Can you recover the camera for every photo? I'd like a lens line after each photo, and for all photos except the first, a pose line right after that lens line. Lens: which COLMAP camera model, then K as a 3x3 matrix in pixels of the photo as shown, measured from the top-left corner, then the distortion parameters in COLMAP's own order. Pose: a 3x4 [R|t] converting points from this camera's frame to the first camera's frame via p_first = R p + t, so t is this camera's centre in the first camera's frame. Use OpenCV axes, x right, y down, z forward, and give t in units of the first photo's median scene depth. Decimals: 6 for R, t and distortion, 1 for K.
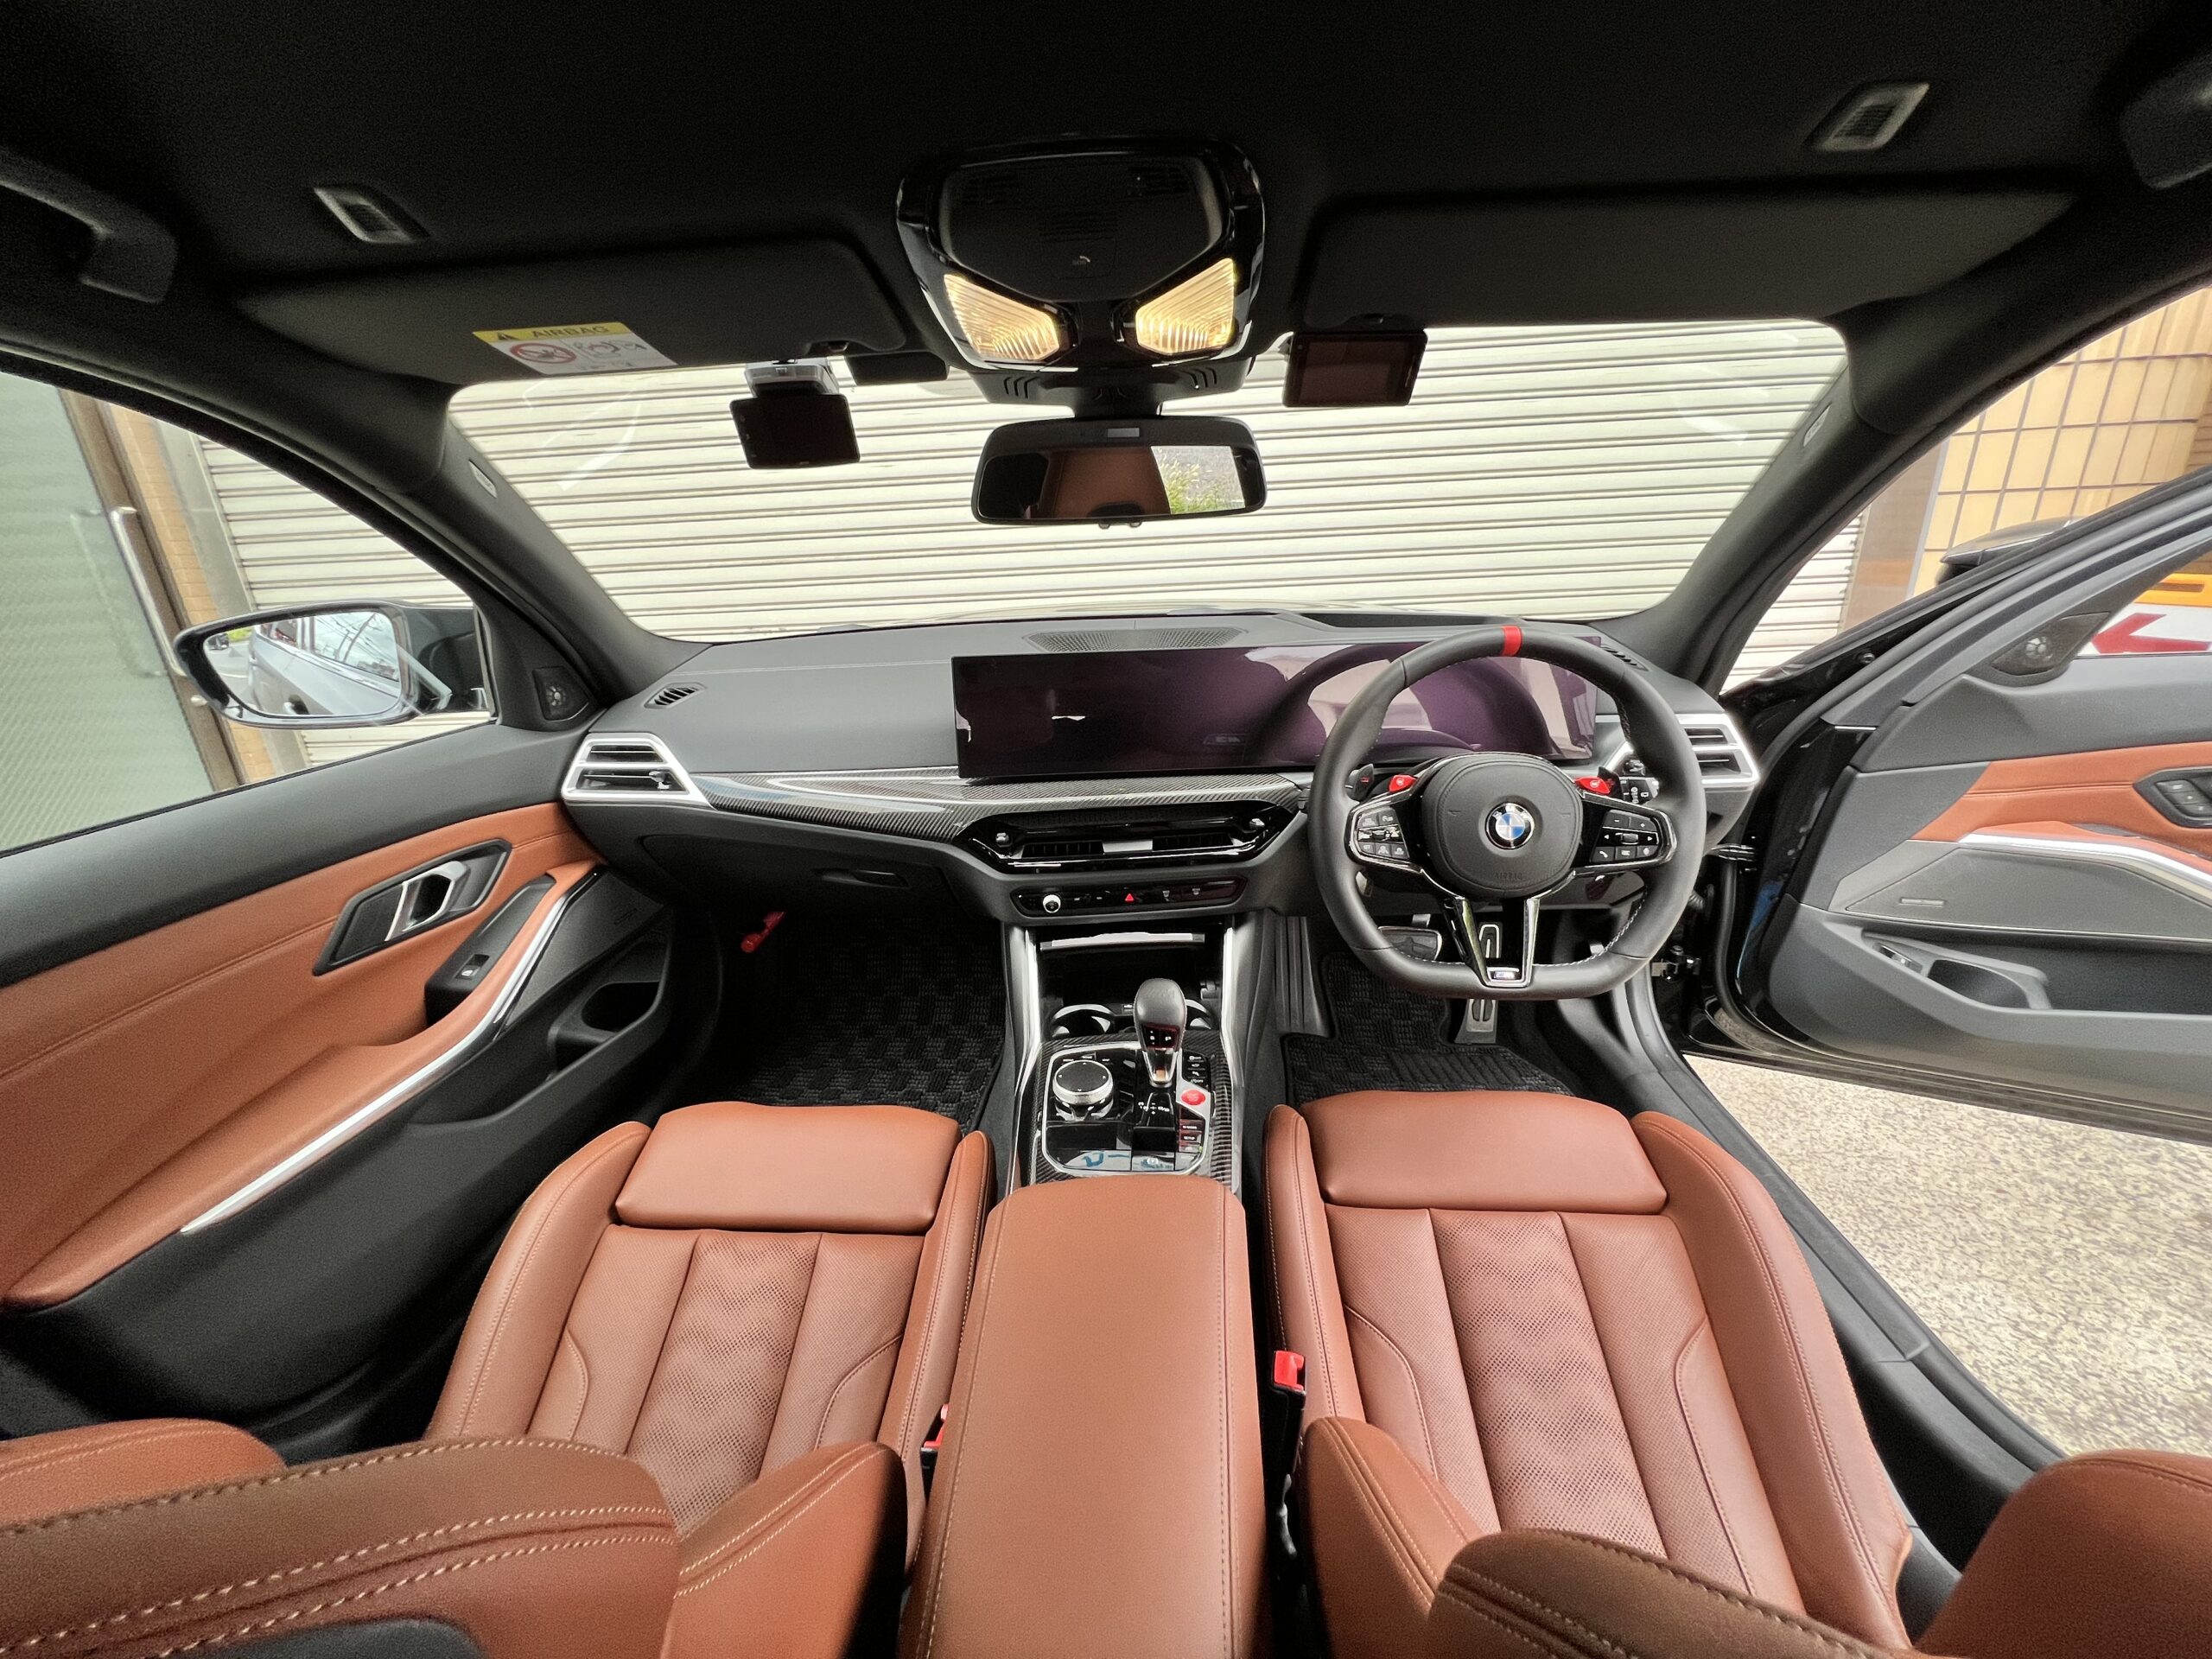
lens RADIAL K [[889.1, 0, 1106.0], [0, 889.1, 829.5], [0, 0, 1]] dist [-0.000803, -0.000081]
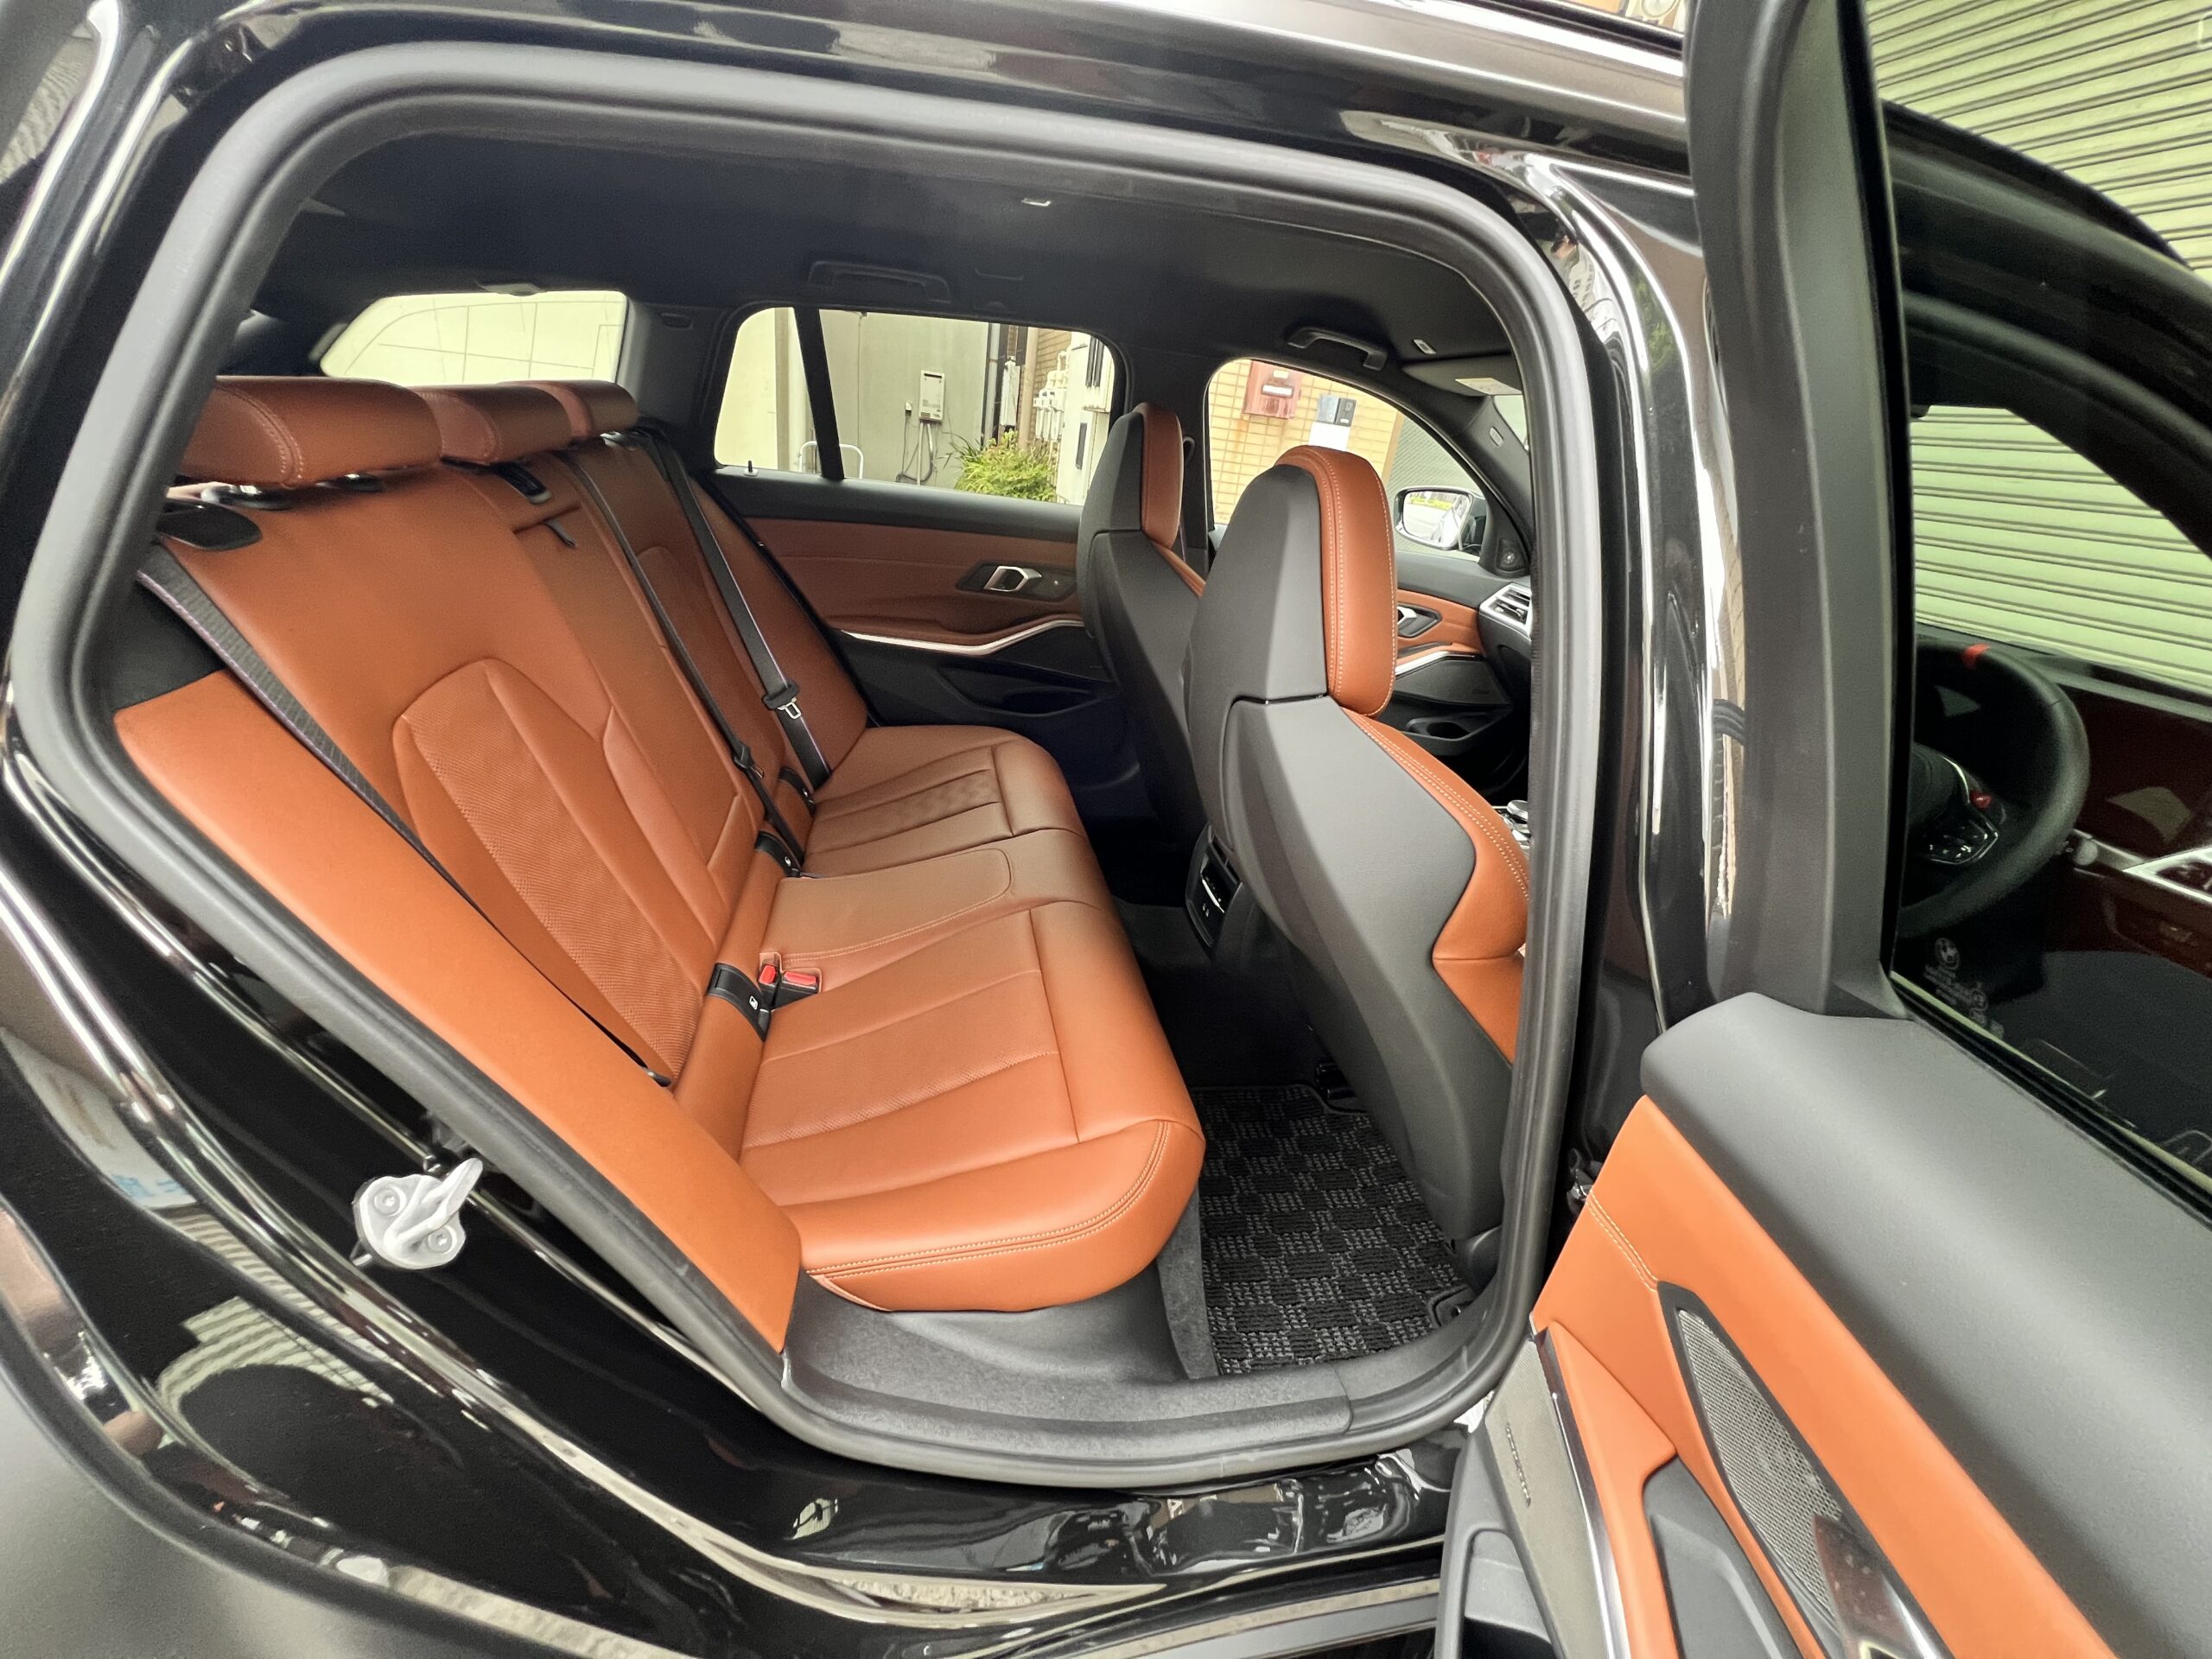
lens RADIAL K [[889.1, 0, 1106.0], [0, 889.1, 829.5], [0, 0, 1]] dist [-0.000803, -0.000081]
pose [[0.236206, 0.477288, -0.846406, 1.037064], [-0.442891, 0.828196, 0.343422, 0.057161], [0.864901, 0.293747, 0.407011, -0.321559]]
